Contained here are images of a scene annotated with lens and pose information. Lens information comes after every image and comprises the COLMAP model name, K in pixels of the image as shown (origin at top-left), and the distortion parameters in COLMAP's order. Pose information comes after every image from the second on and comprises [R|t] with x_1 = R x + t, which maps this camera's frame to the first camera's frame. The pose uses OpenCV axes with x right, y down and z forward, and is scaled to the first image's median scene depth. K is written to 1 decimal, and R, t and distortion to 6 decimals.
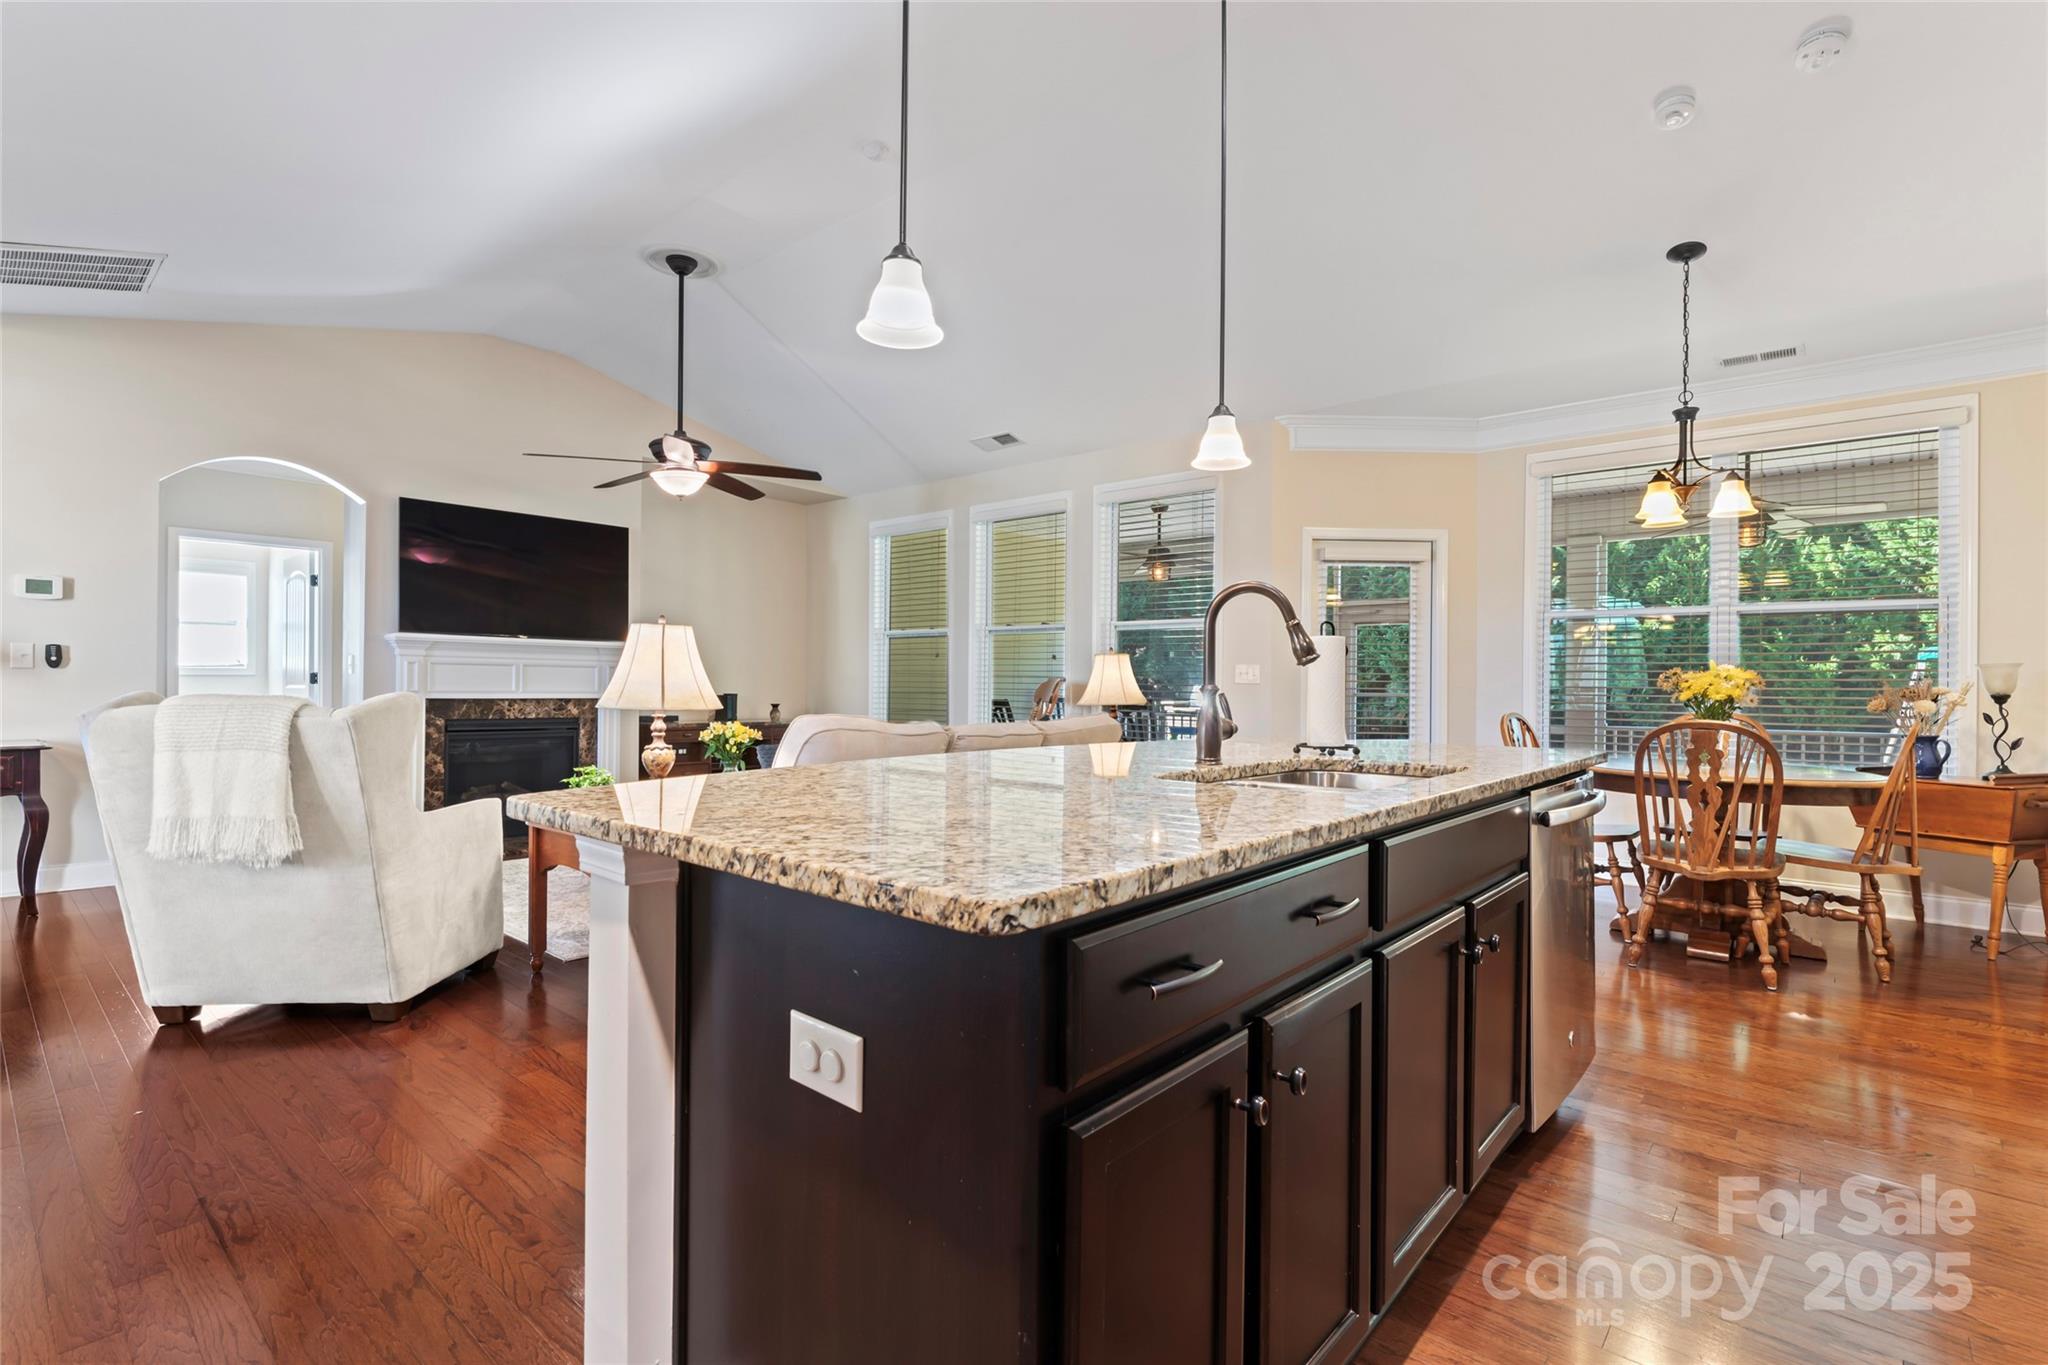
lens RADIAL K [[947.4, 0, 1019.3], [0, 947.4, 691.0], [0, 0, 1]] dist [0.002023, -0.000065]
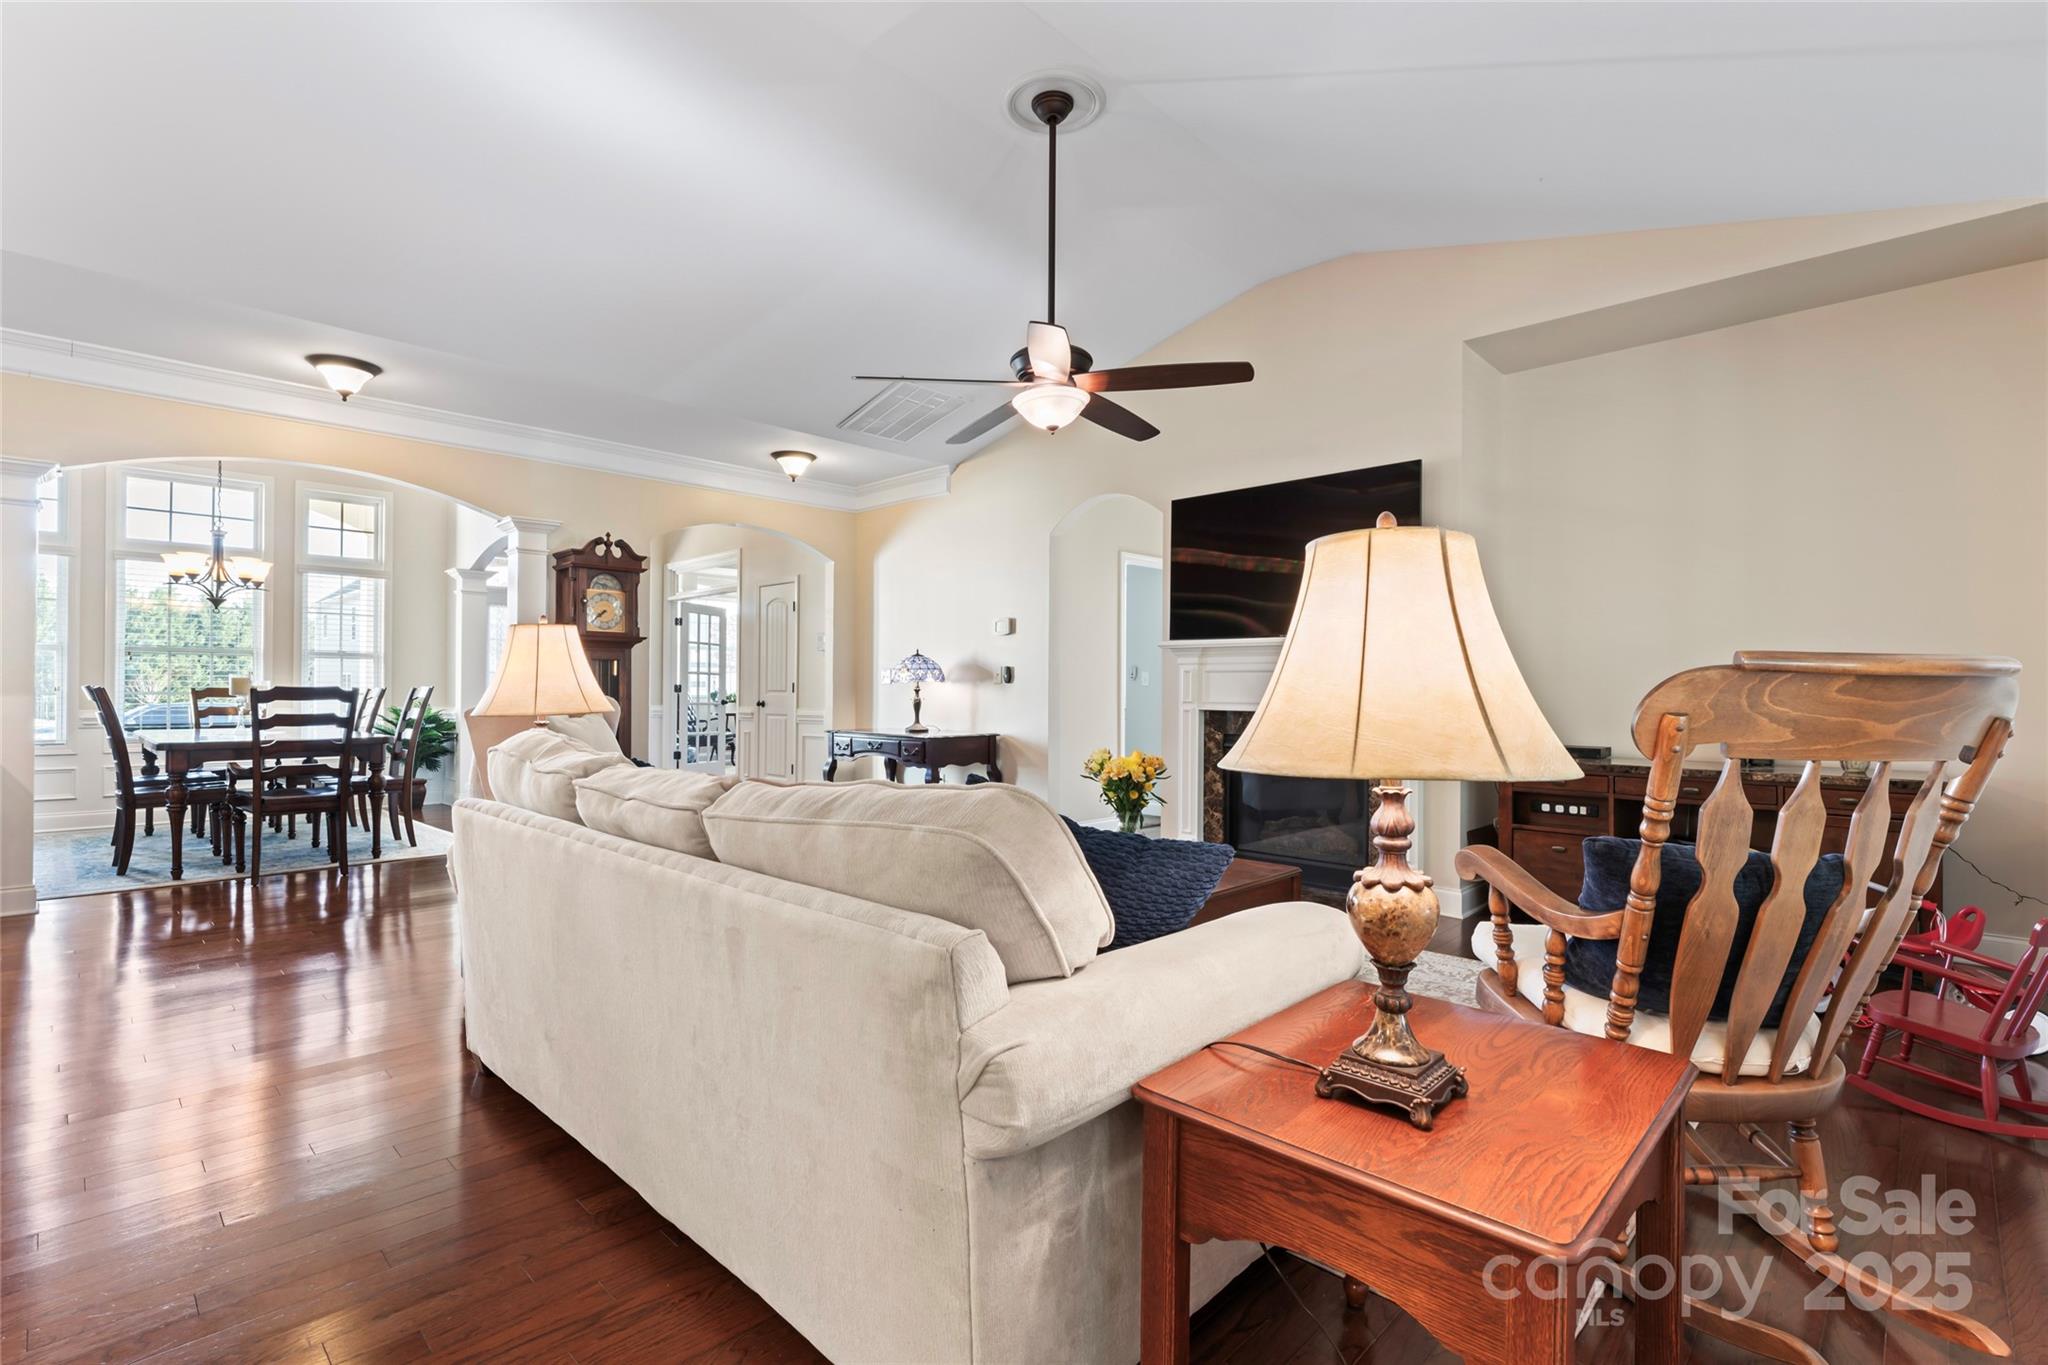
lens RADIAL K [[947.4, 0, 1019.3], [0, 947.4, 691.0], [0, 0, 1]] dist [0.002023, -0.000065]
pose [[-0.054179, -0.008540, -0.998495, 0.314254], [-0.009783, 0.999920, -0.008022, -0.001404], [0.998483, 0.009333, -0.054259, 0.895524]]
